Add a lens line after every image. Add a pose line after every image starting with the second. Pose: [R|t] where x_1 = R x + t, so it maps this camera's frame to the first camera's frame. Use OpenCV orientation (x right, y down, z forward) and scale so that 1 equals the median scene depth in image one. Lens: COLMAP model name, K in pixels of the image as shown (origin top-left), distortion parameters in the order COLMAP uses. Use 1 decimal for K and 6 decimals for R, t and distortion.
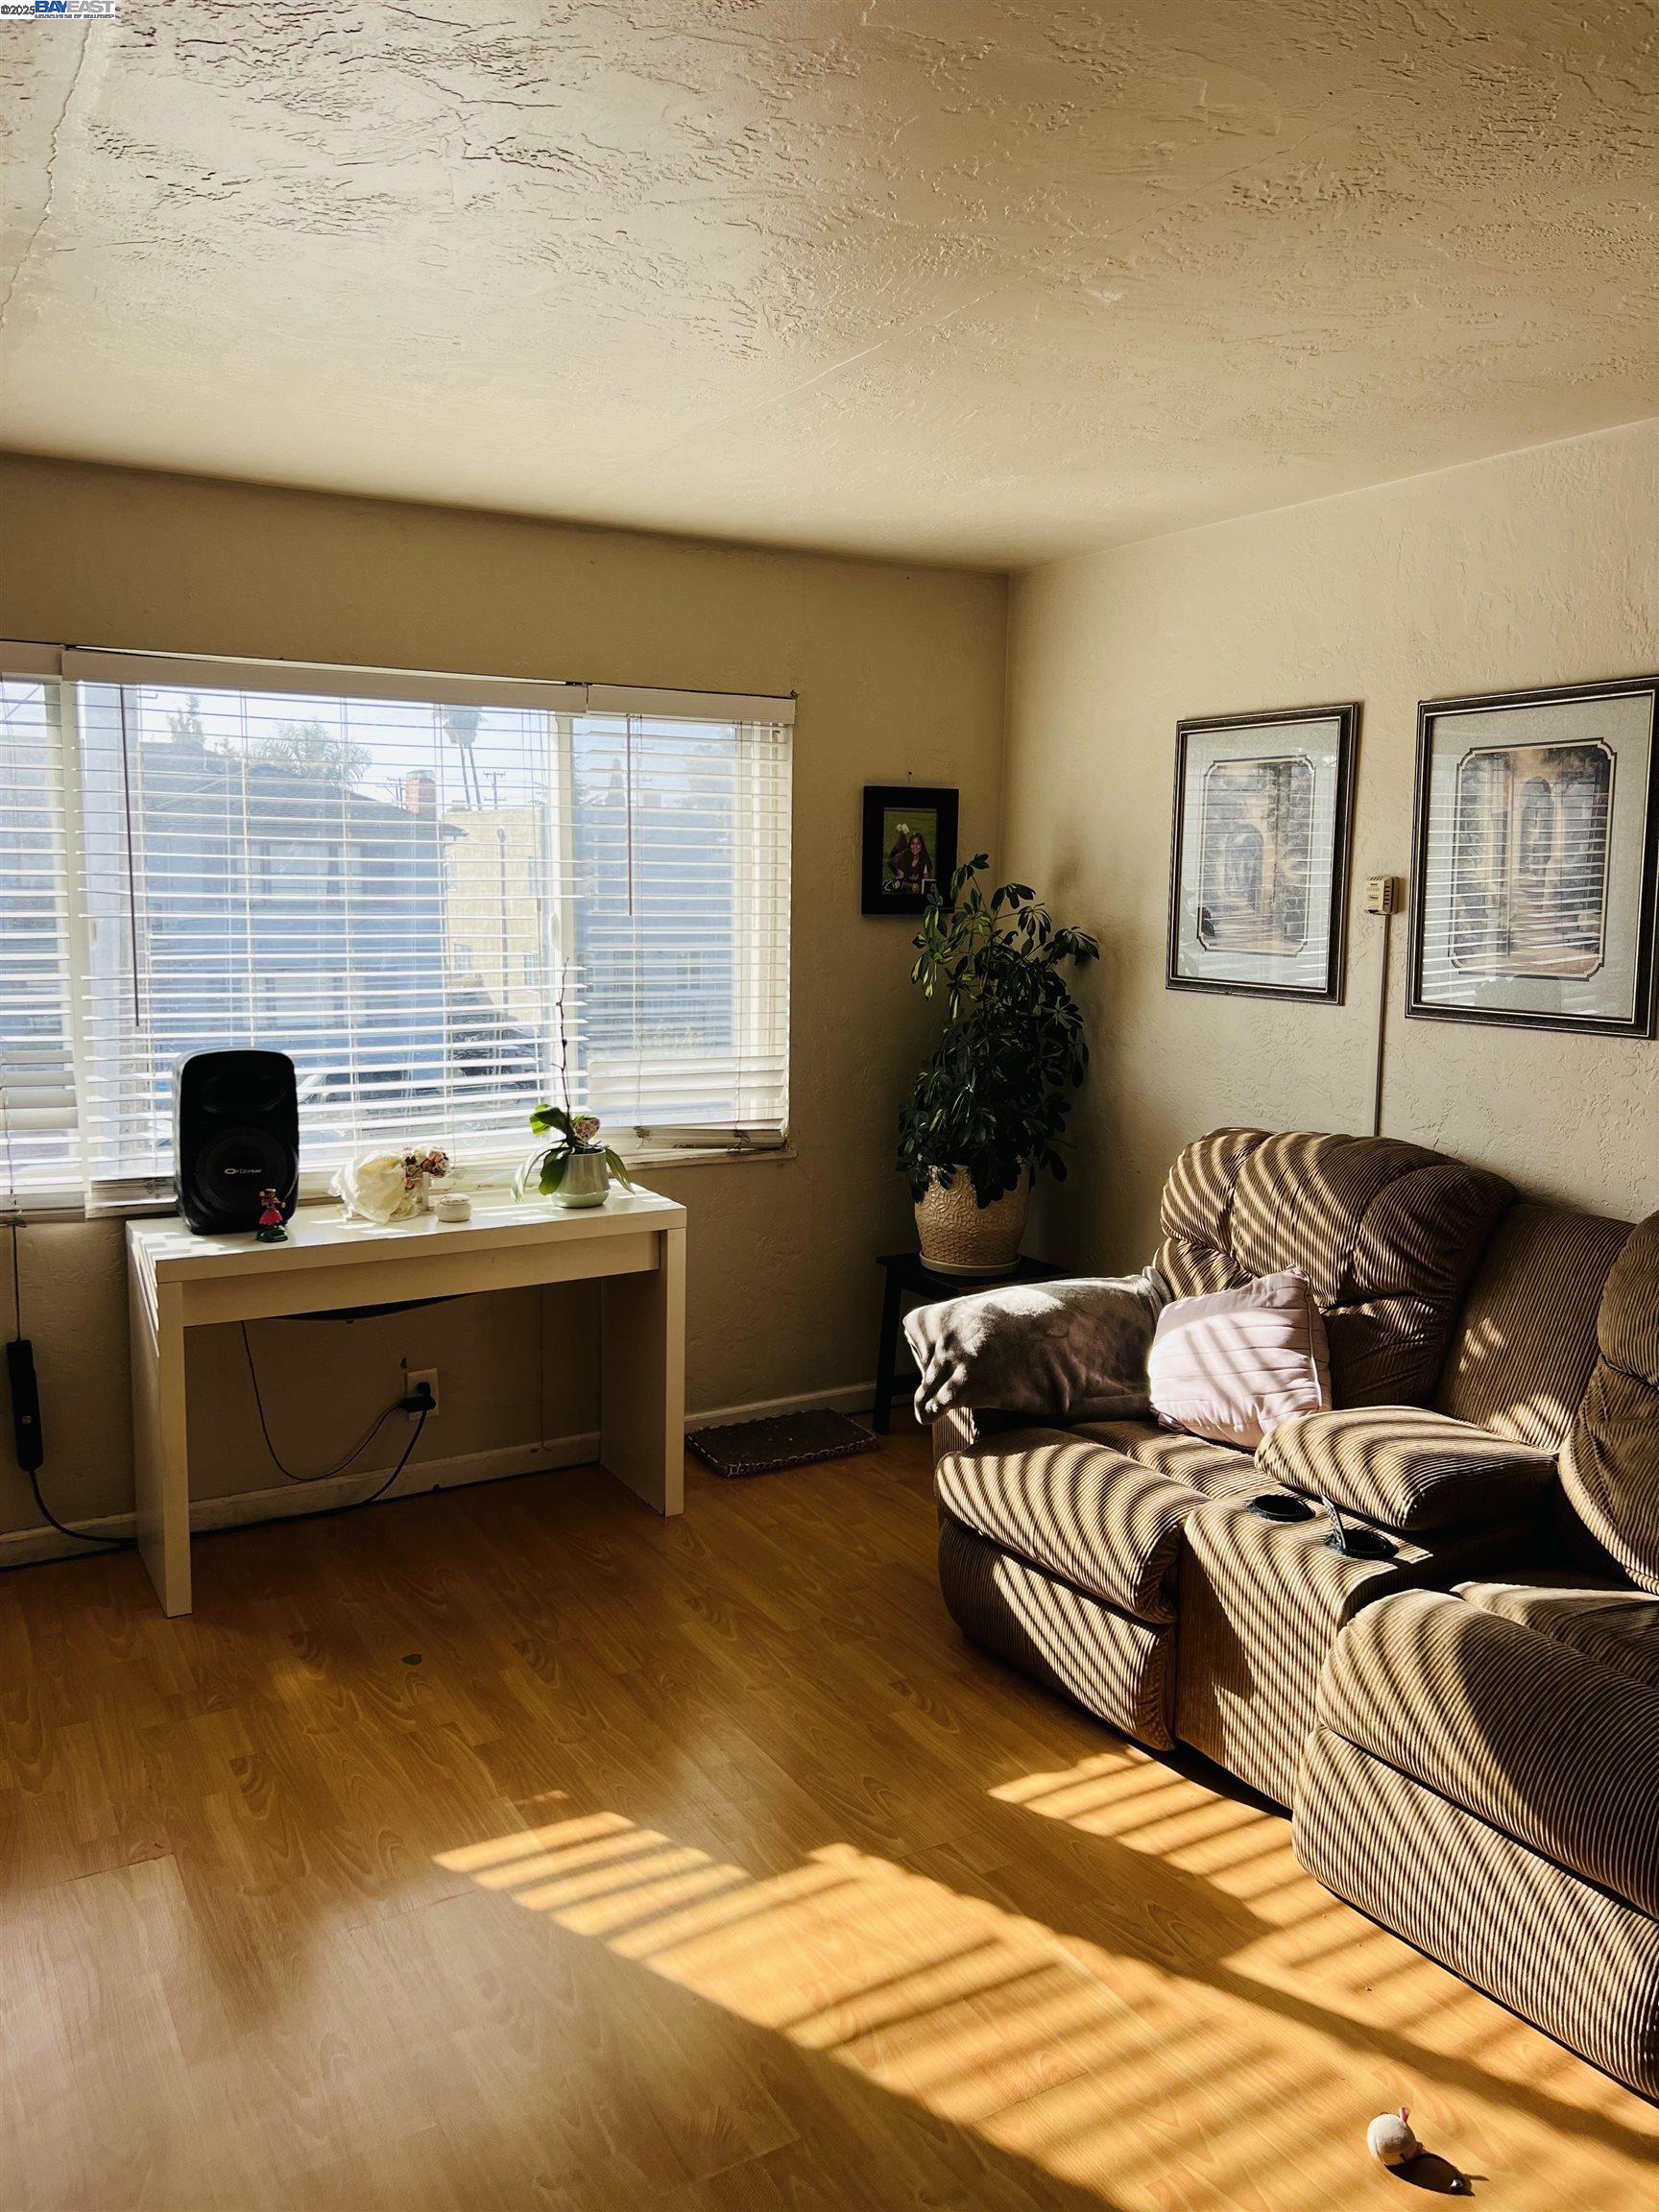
lens RADIAL K [[1657.8, 0, 829.5], [0, 1657.8, 1106.0], [0, 0, 1]] dist [0.200253, -0.488387]
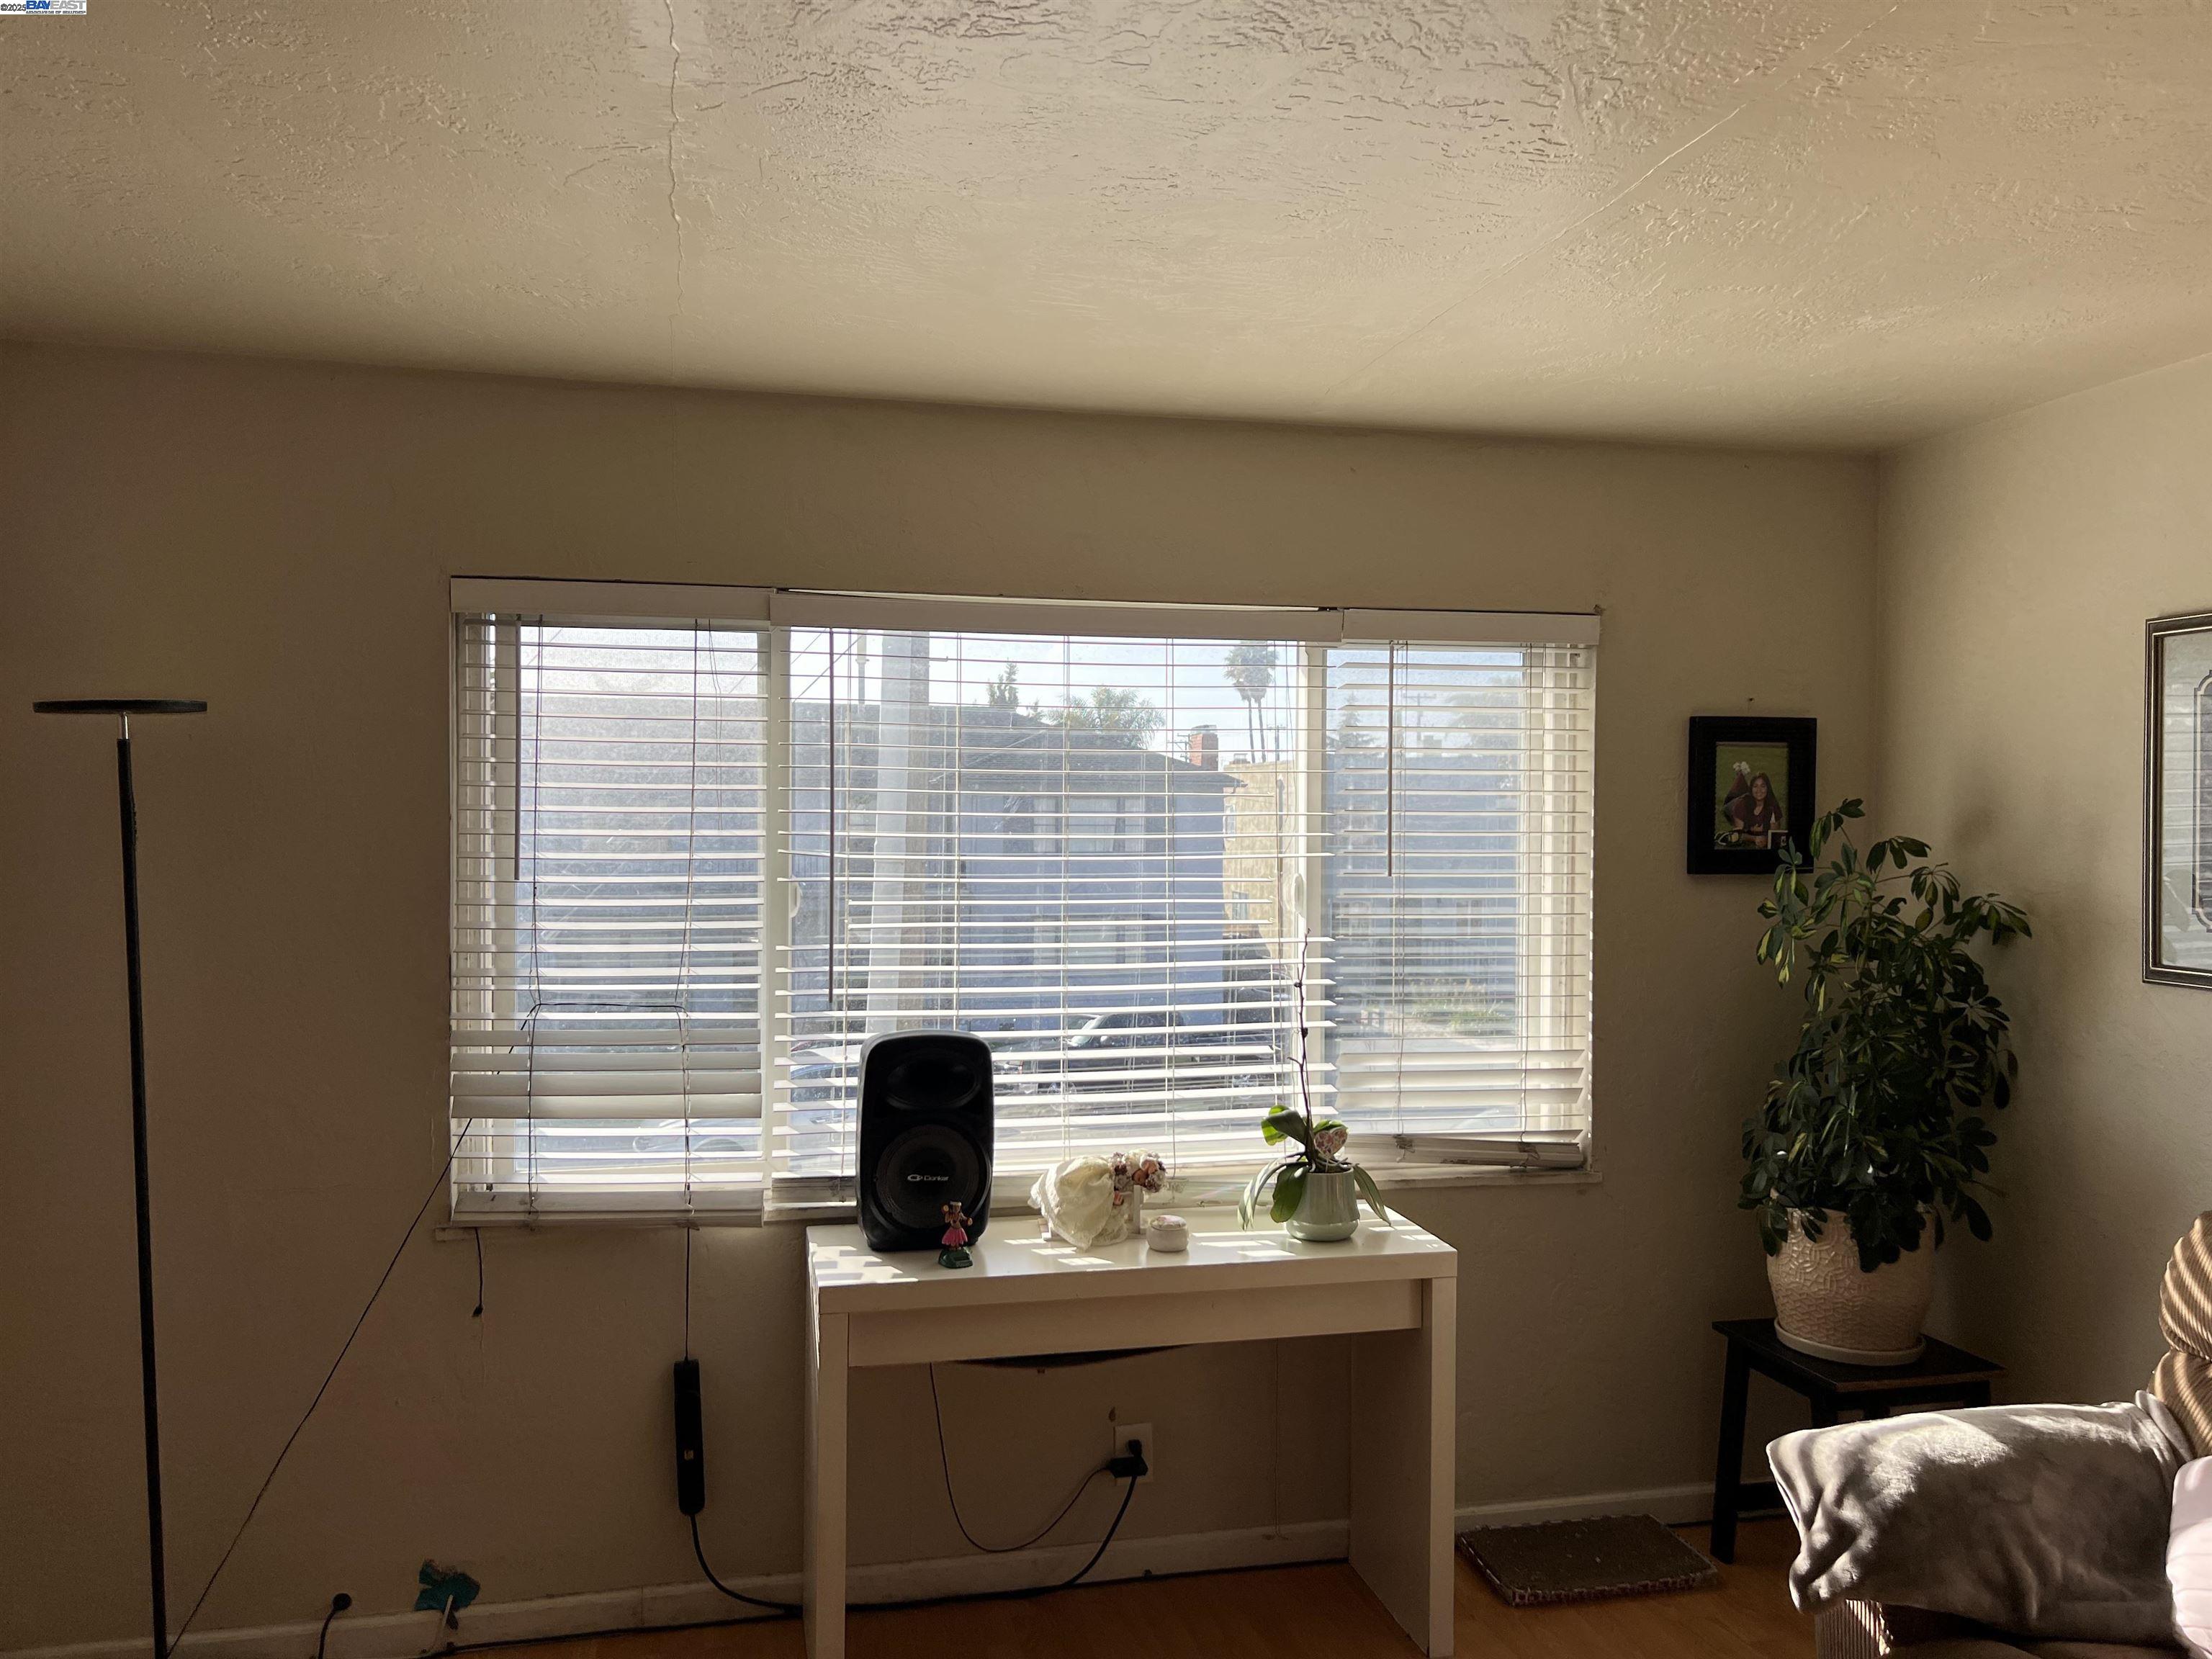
lens RADIAL K [[1695.1, 0, 1096.7], [0, 1695.1, 827.6], [0, 0, 1]] dist [0.078781, -0.099320]
pose [[0.955295, -0.004626, -0.295617, -0.009044], [-0.035195, 0.990988, -0.129241, -0.023940], [0.293550, 0.133867, 0.946524, 0.153910]]
